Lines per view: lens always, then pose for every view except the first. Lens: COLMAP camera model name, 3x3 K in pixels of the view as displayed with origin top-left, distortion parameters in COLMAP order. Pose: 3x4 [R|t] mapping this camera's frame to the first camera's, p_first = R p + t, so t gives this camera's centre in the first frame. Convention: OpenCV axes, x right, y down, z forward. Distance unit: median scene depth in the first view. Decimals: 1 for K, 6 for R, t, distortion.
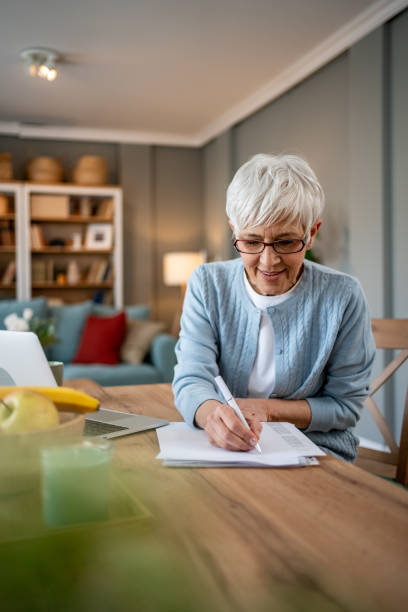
lens RADIAL K [[624.8, 0, 205.6], [0, 624.8, 319.9], [0, 0, 1]] dist [0.069449, -0.005311]
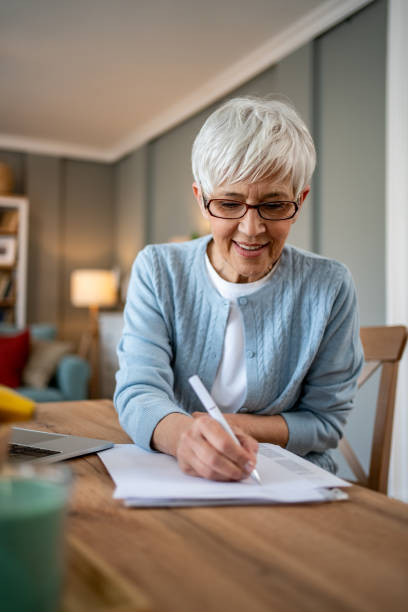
lens RADIAL K [[624.8, 0, 205.6], [0, 624.8, 319.9], [0, 0, 1]] dist [0.069449, -0.005311]
pose [[0.987864, 0.018712, 0.154190, -0.062392], [-0.011187, 0.998710, -0.049526, 0.047684], [-0.154918, 0.047201, 0.986799, 0.225150]]
